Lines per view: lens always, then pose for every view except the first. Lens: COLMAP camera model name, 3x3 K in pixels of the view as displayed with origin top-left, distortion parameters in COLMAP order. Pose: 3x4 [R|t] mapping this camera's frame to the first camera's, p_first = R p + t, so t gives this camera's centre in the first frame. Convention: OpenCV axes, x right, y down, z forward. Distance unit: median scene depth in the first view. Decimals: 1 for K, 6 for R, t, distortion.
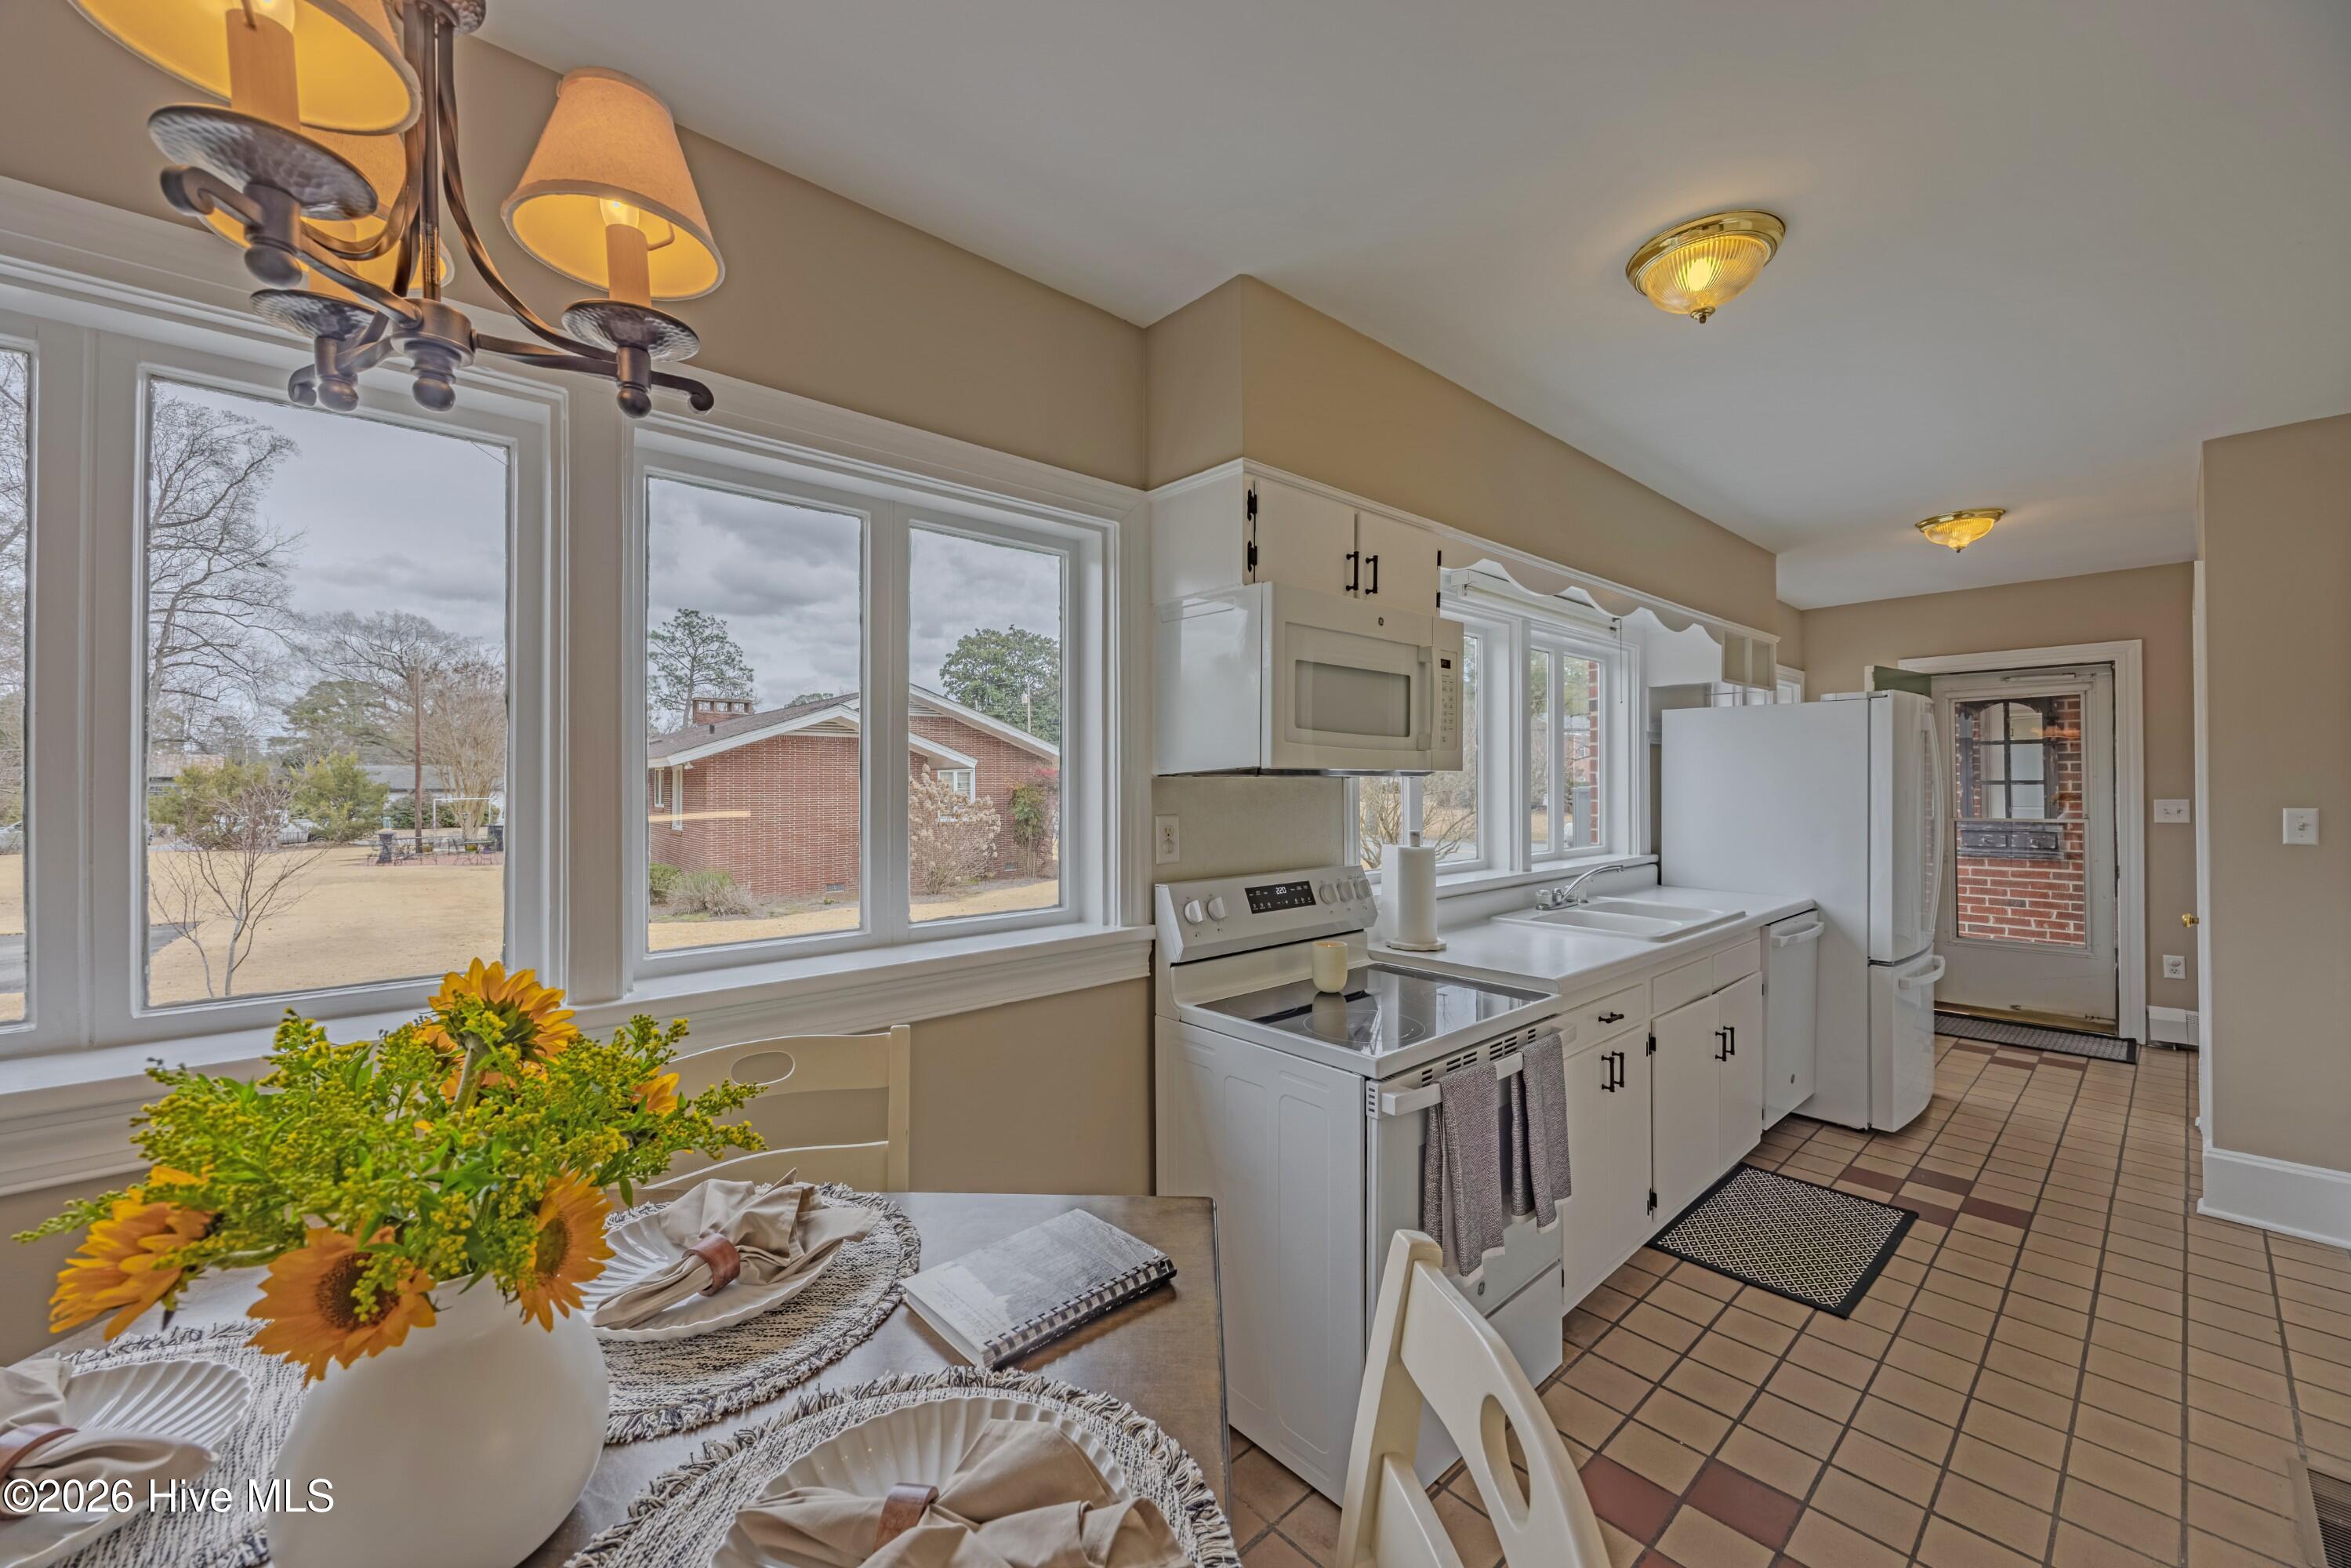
lens RADIAL K [[917.0, 0, 1170.2], [0, 917.0, 778.1], [0, 0, 1]] dist [-0.001499, 0.000652]
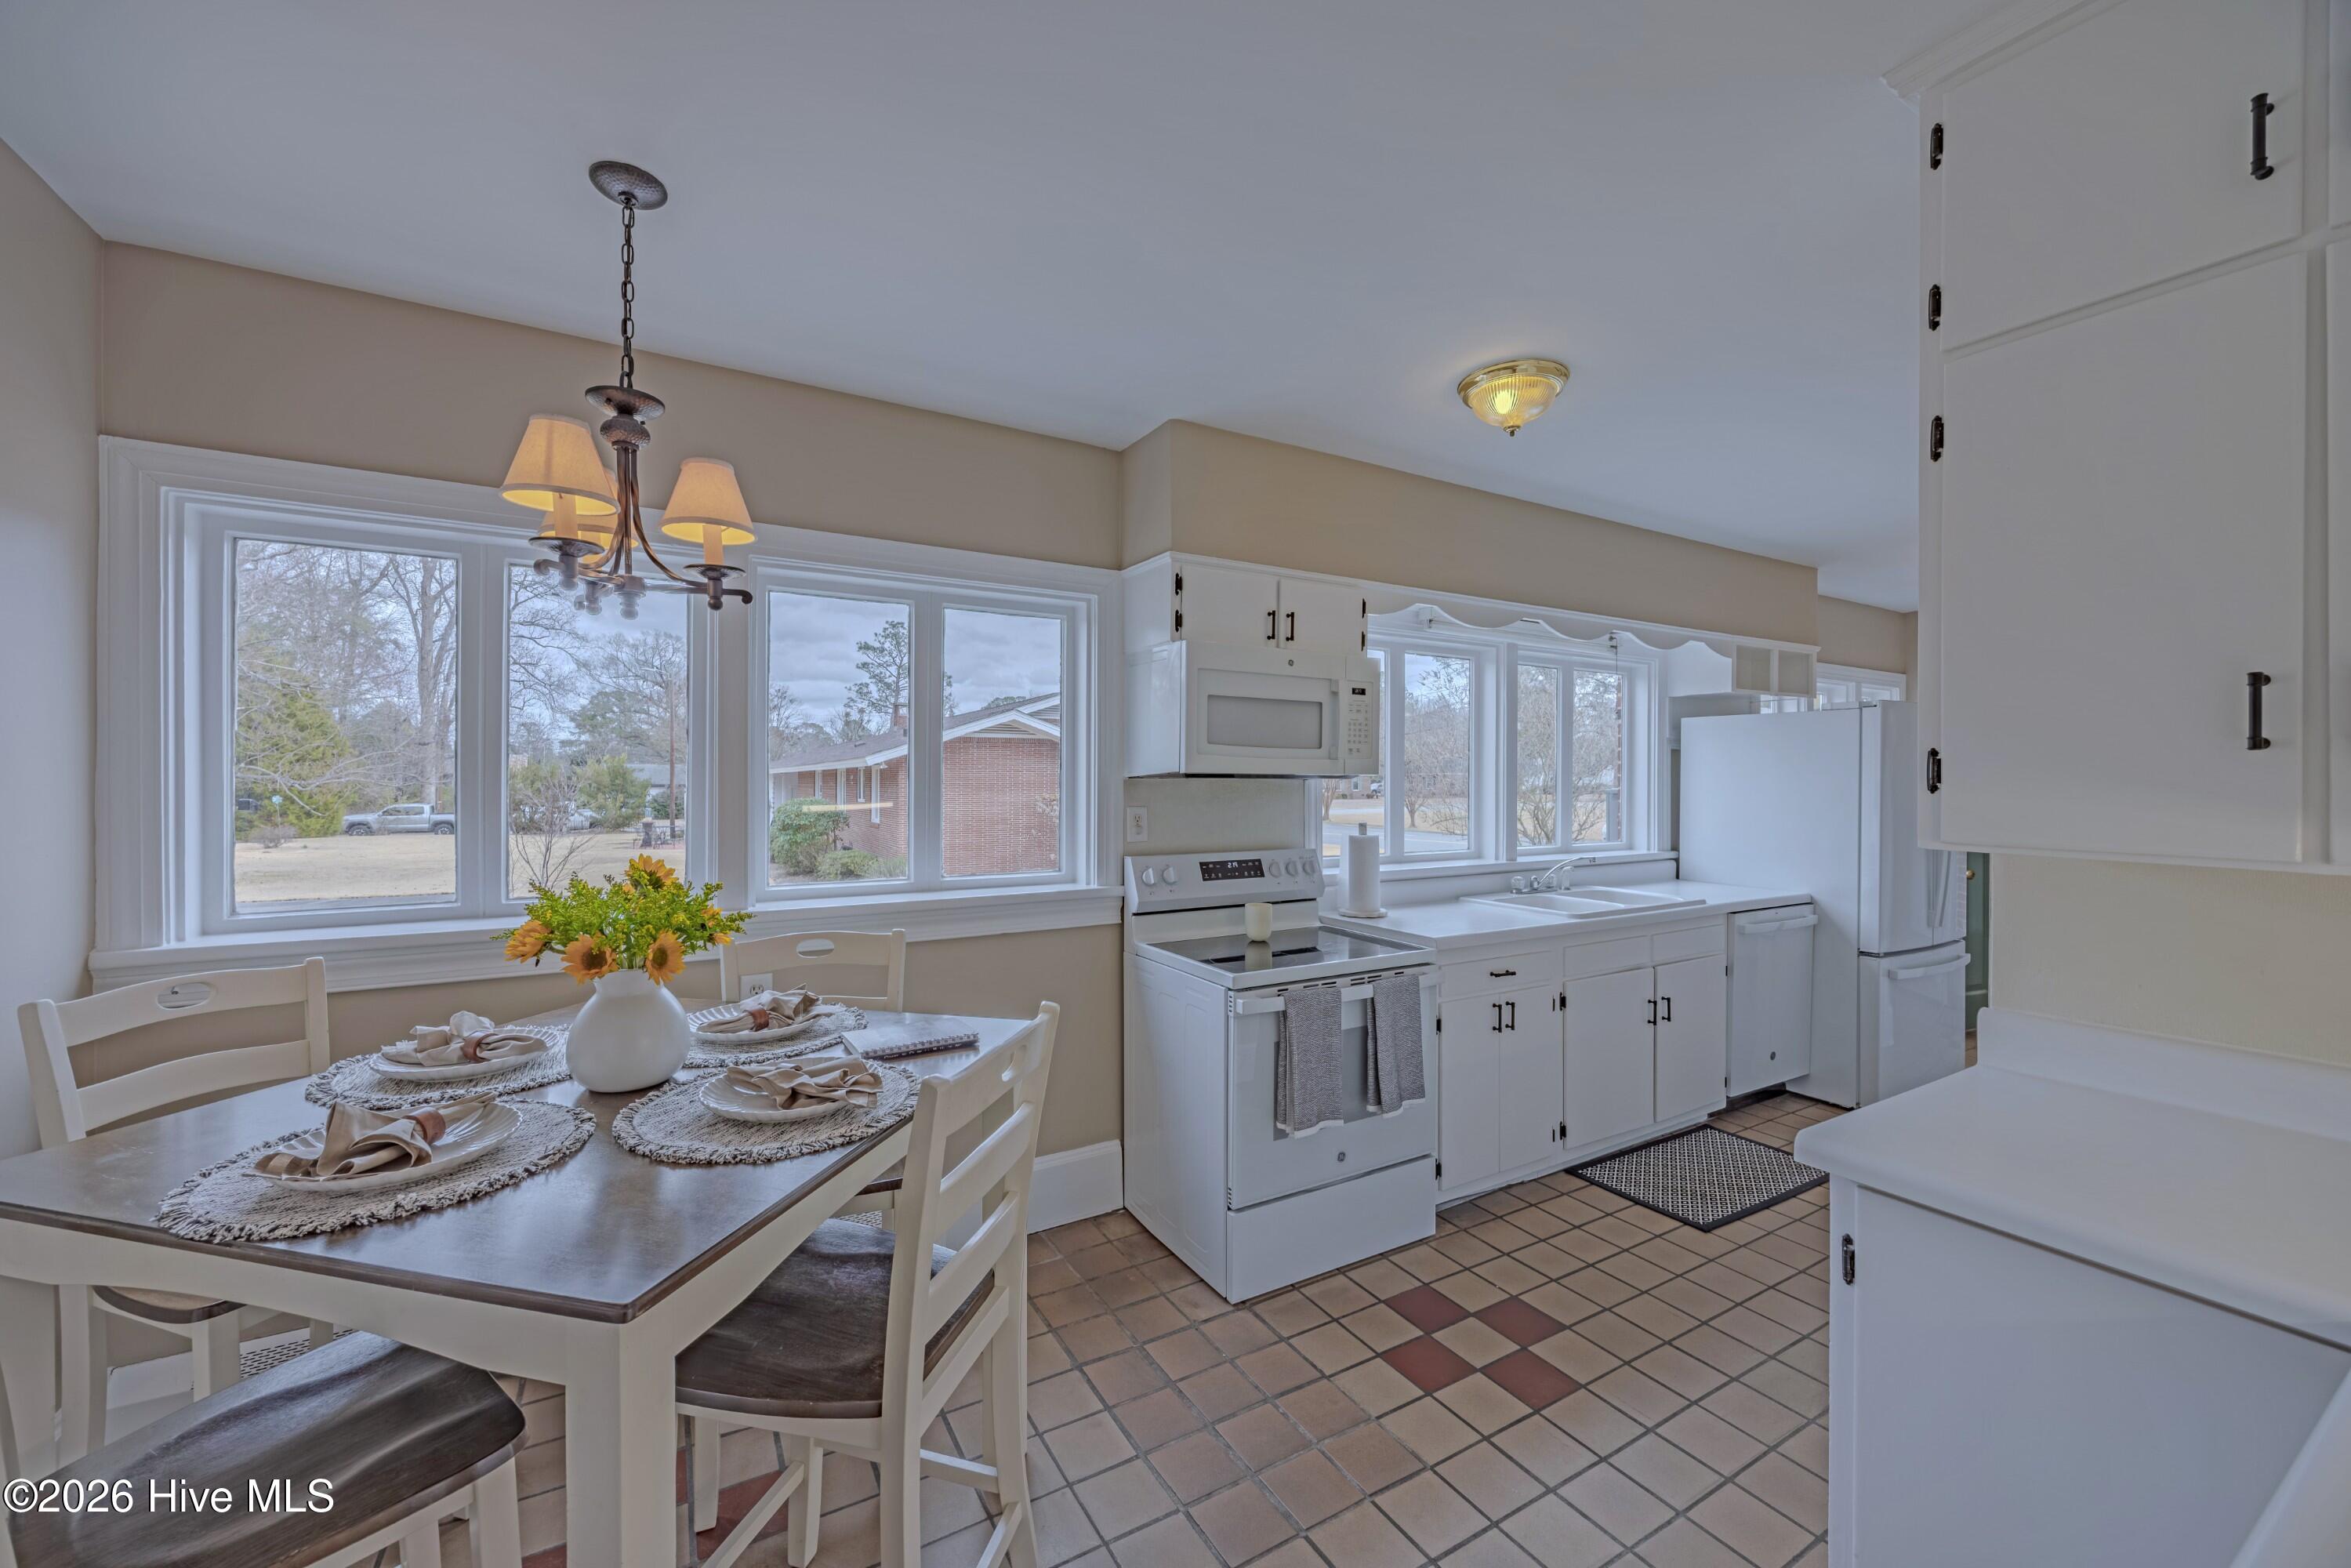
lens RADIAL K [[929.9, 0, 1210.8], [0, 929.9, 781.4], [0, 0, 1]] dist [0.001485, 0.000525]
pose [[0.986080, 0.005094, -0.166194, 0.292183], [-0.004347, 0.999979, 0.004858, -0.003729], [0.166215, -0.004068, 0.986081, -0.302610]]
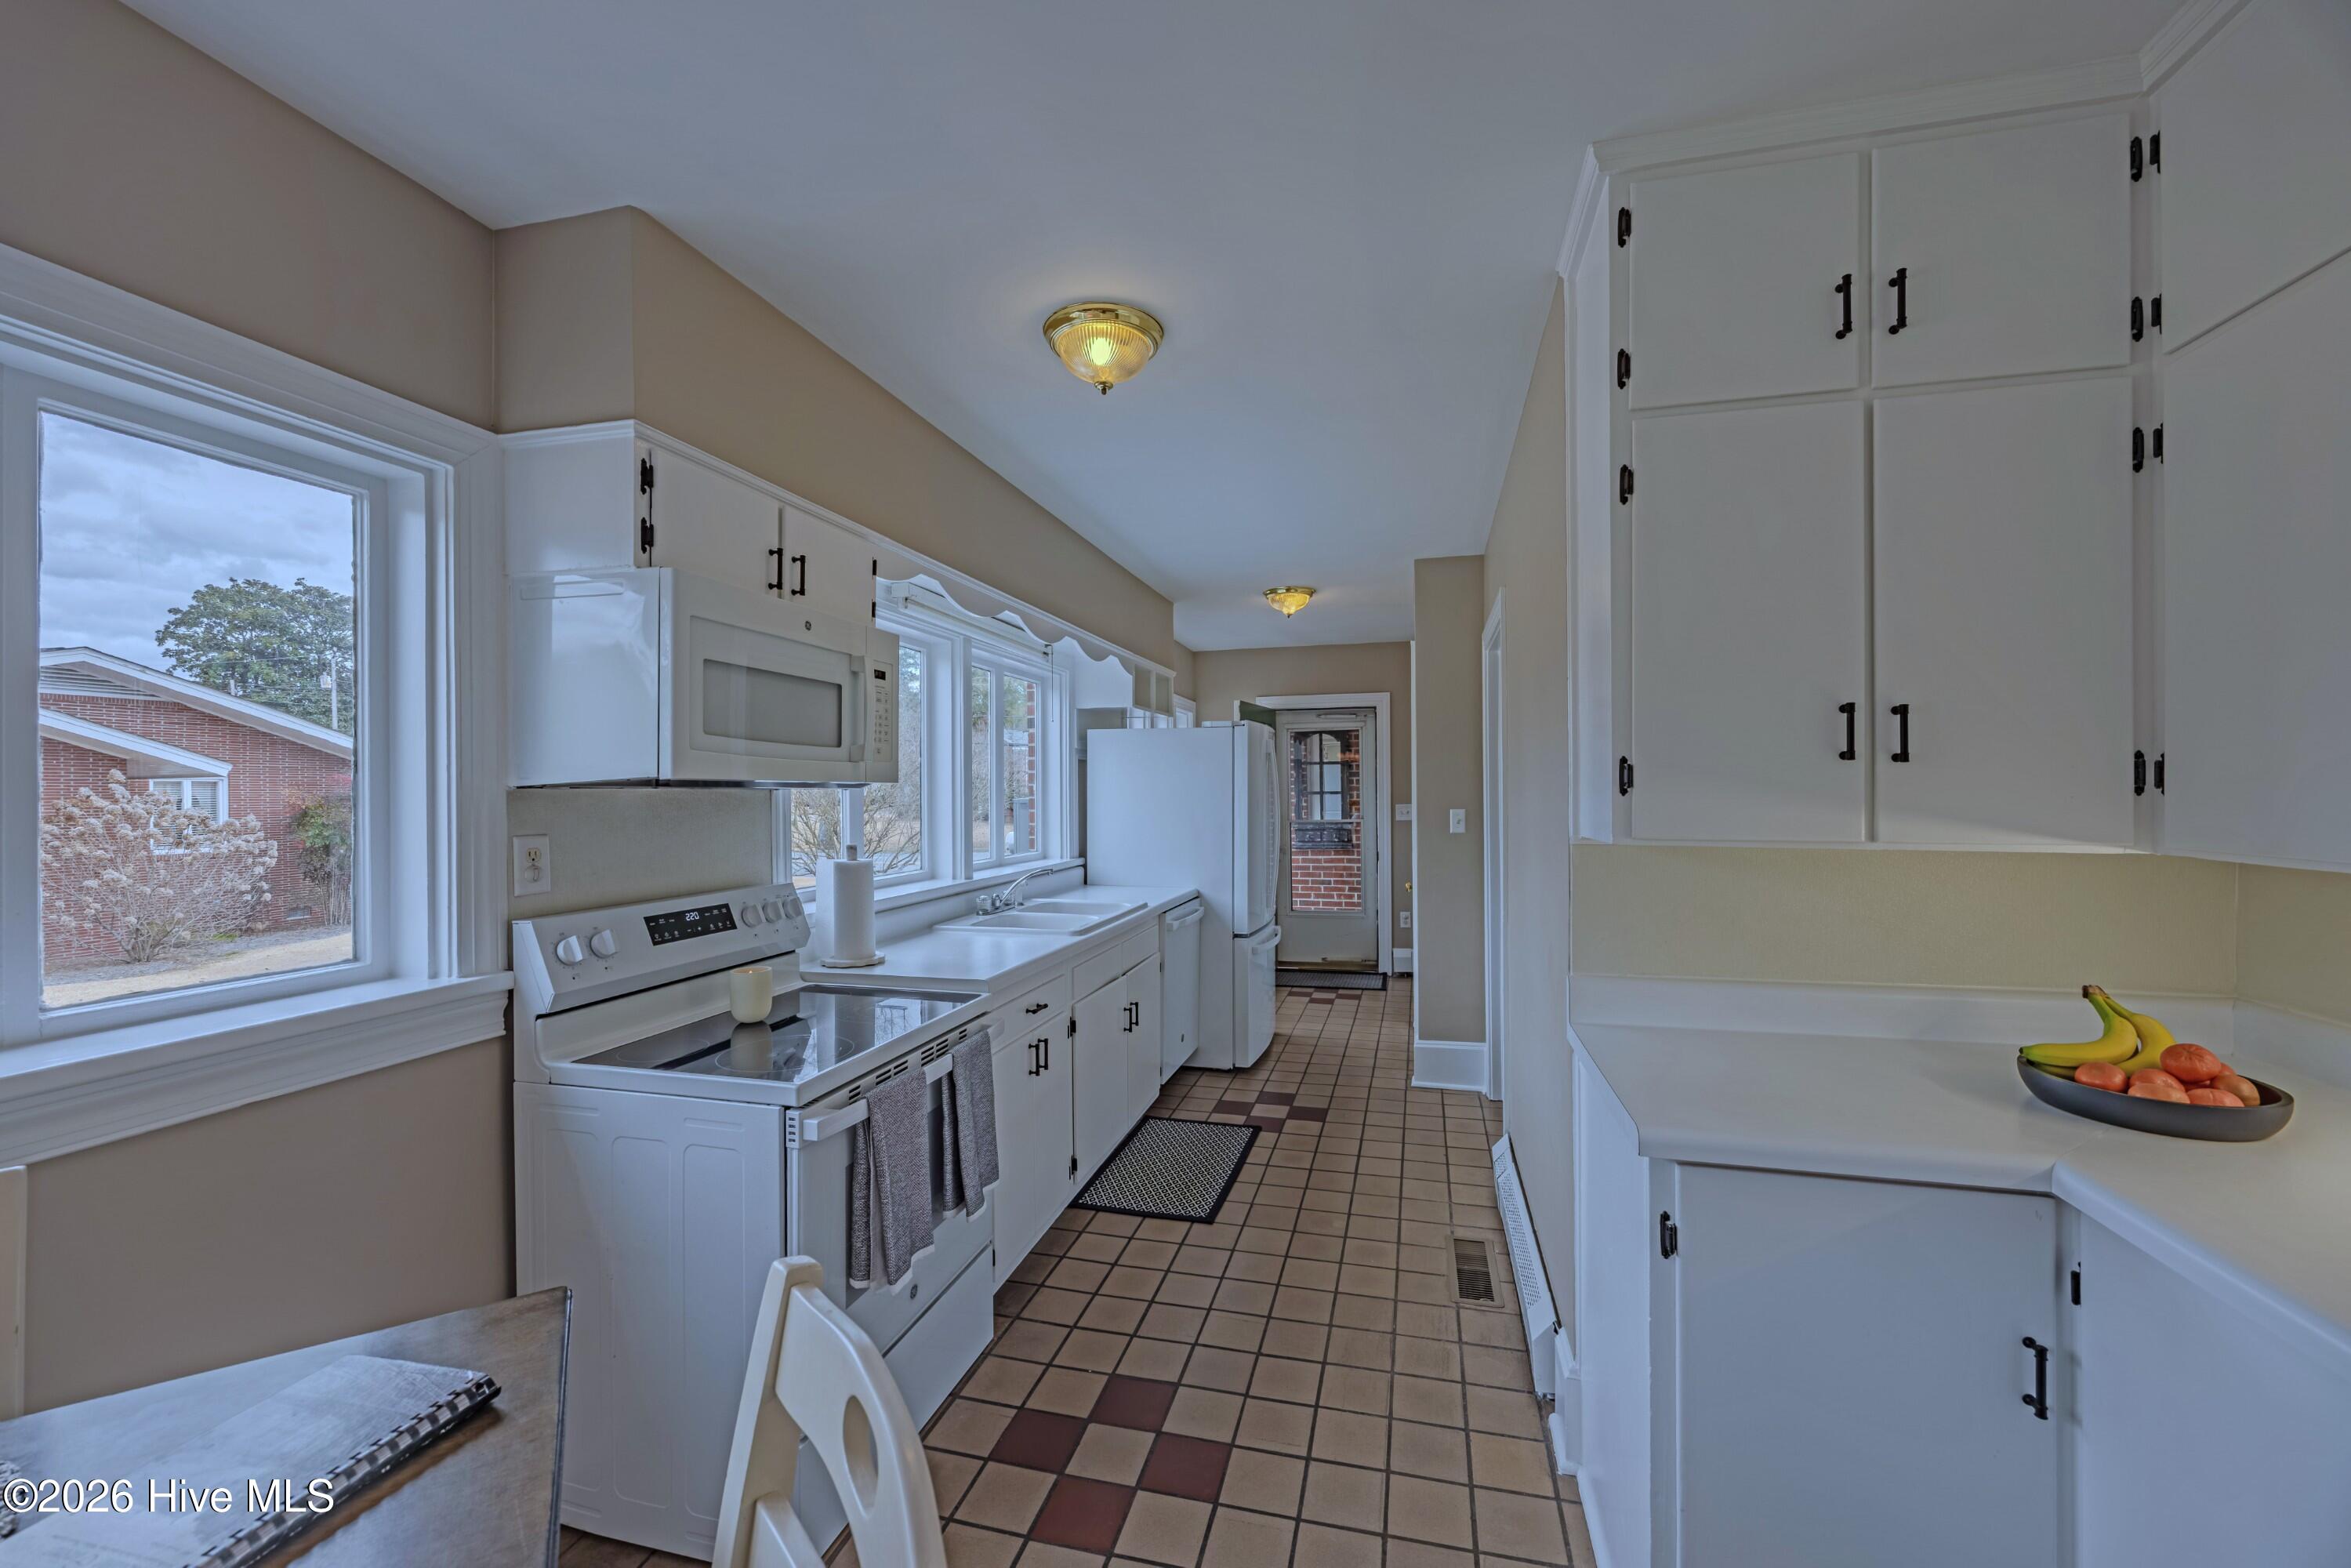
lens RADIAL K [[914.2, 0, 1205.7], [0, 914.2, 794.8], [0, 0, 1]] dist [-0.001984, 0.000523]
pose [[0.820667, -0.003774, 0.571395, 0.022053], [0.000744, 0.999984, 0.005536, -0.000133], [-0.571407, -0.004118, 0.820657, -0.012453]]
